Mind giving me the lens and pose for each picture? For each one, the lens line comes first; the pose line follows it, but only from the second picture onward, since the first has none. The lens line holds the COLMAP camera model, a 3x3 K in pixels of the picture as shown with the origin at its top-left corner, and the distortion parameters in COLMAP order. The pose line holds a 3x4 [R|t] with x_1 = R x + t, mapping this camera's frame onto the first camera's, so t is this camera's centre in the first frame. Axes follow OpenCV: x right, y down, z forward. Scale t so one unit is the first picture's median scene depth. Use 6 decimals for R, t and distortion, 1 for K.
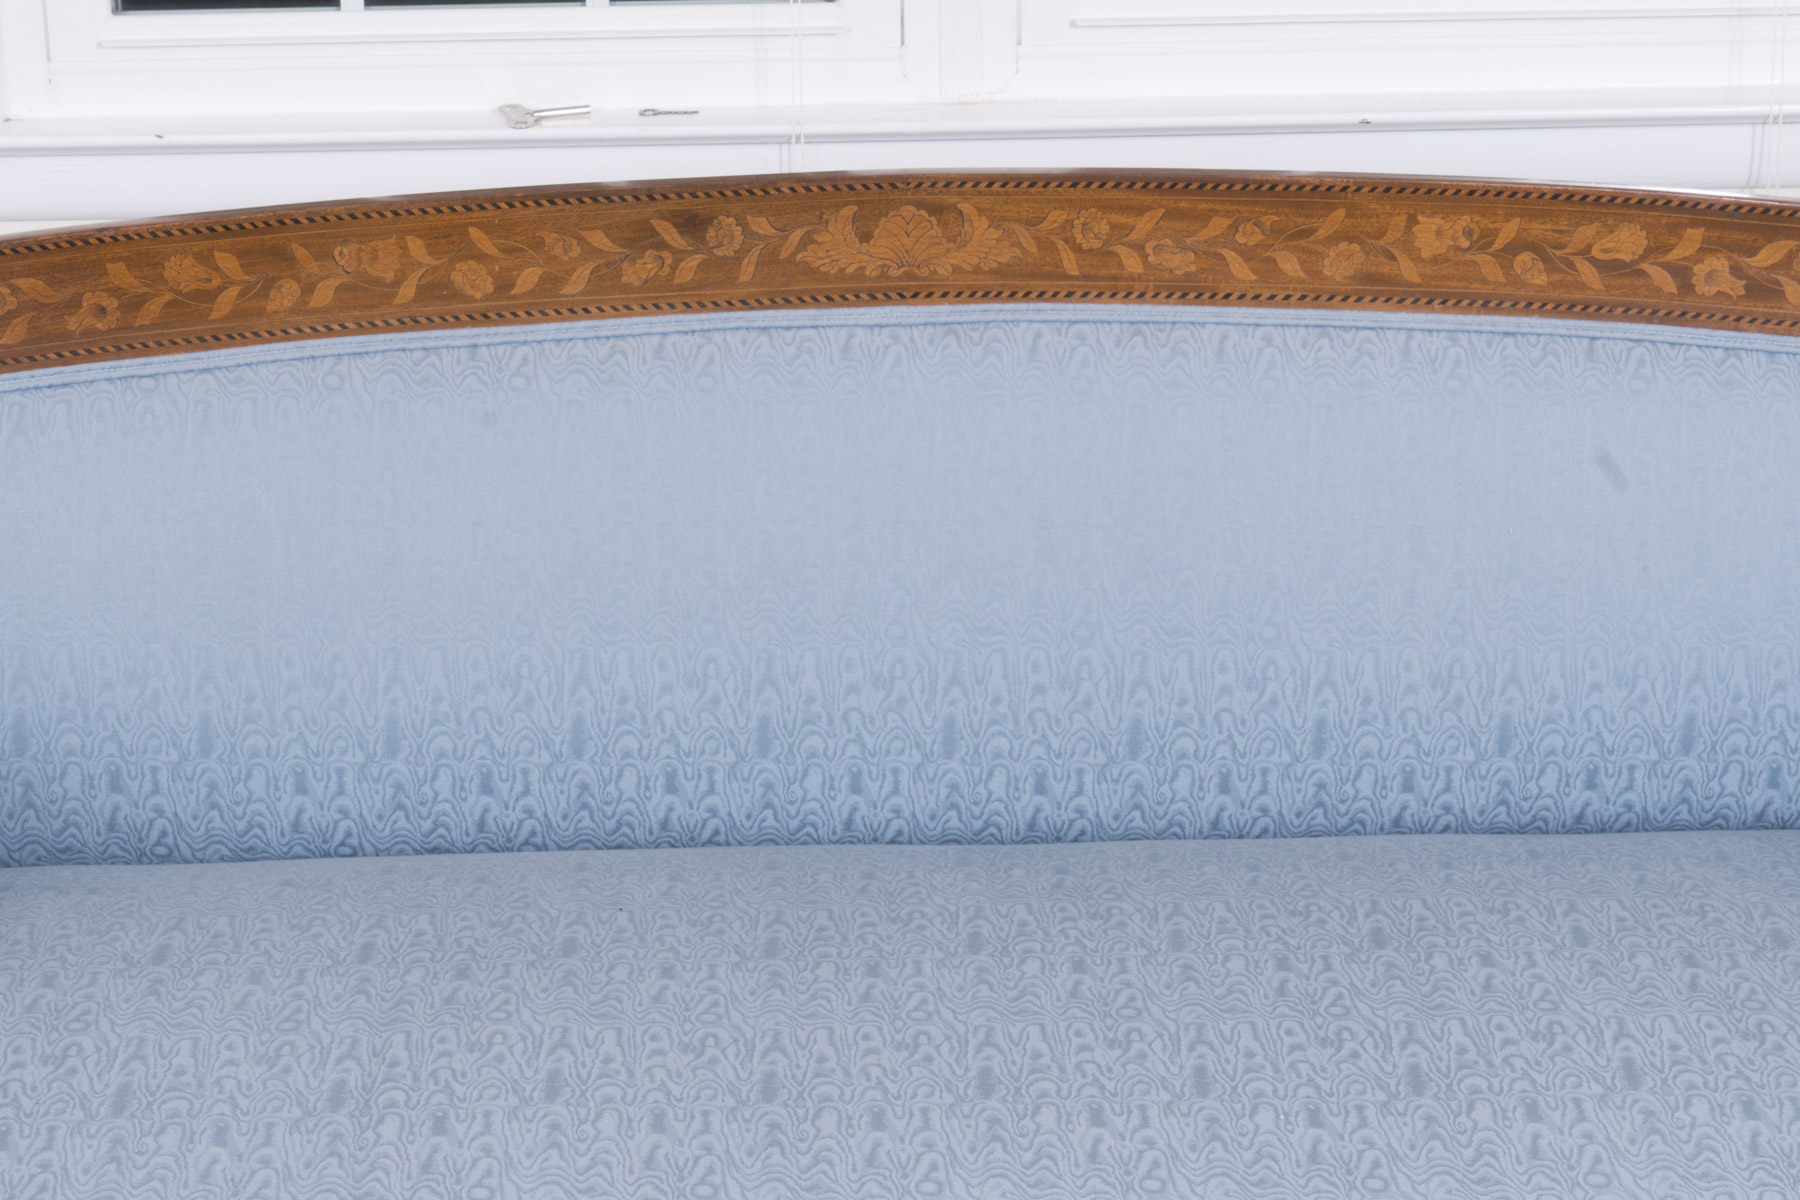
lens RADIAL K [[3972.0, 0, 885.4], [0, 3972.0, 595.3], [0, 0, 1]] dist [0.019011, 0.000000]
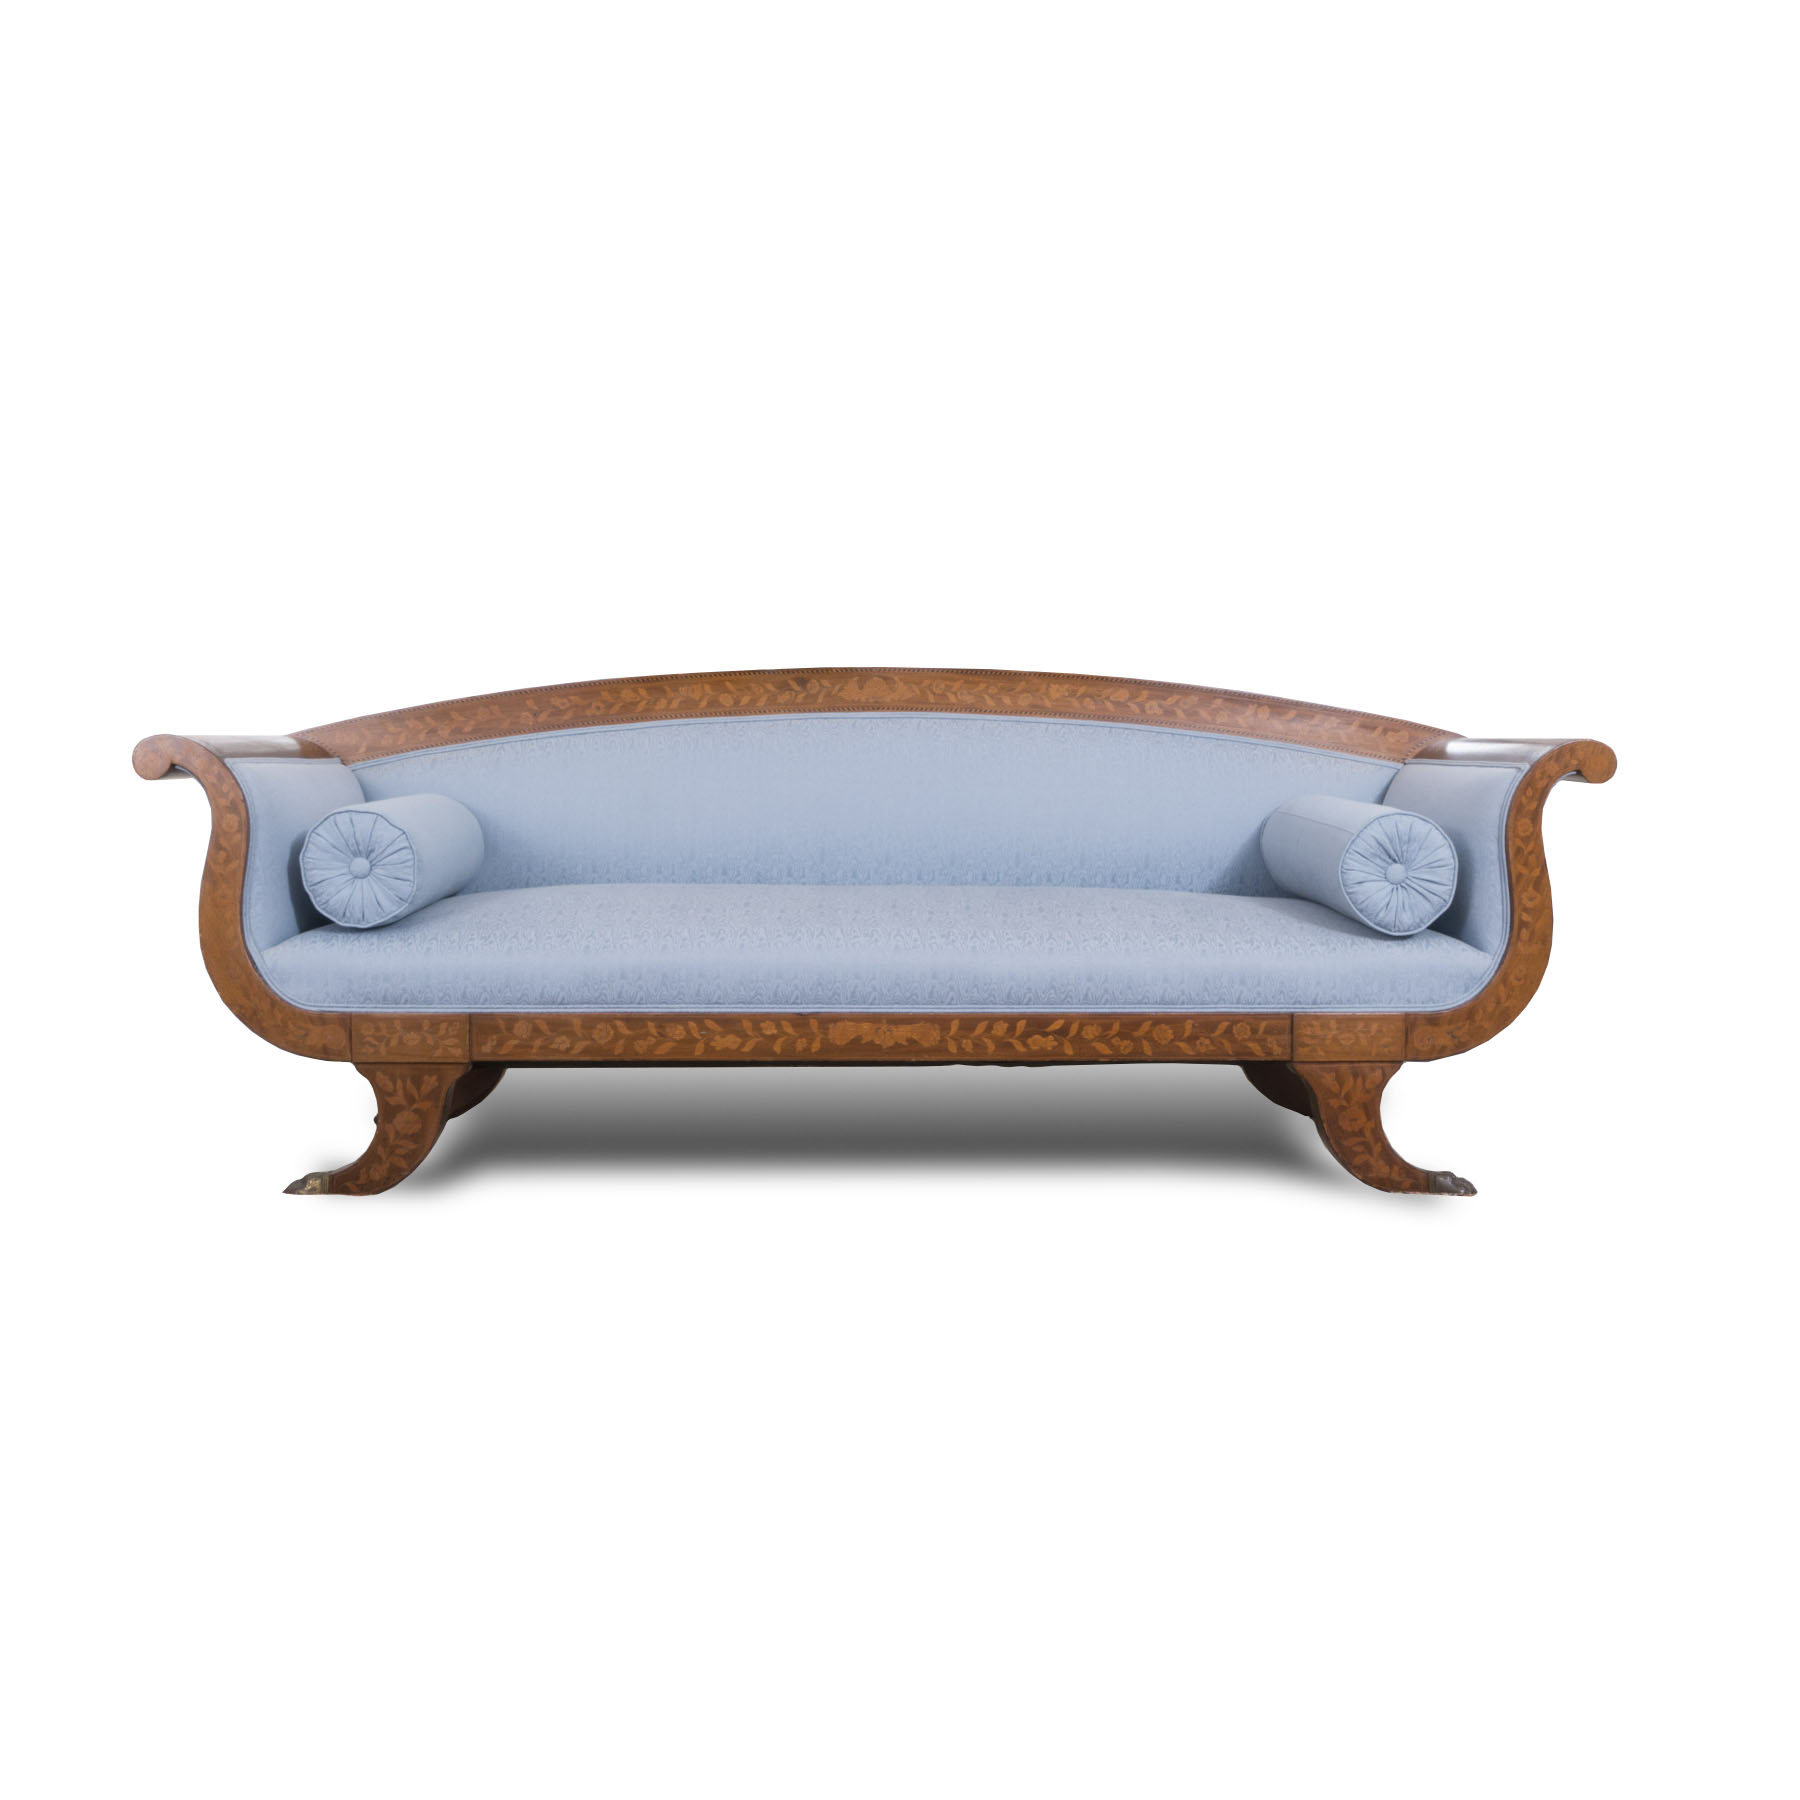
lens RADIAL K [[1843.7, 0, 899.7], [0, 1843.7, 877.7], [0, 0, 1]] dist [-0.010093, 0.000000]
pose [[0.999886, 0.014999, 0.001448, 0.023248], [-0.014240, 0.971953, -0.234744, 0.361772], [-0.004928, 0.234697, 0.972056, -0.283573]]
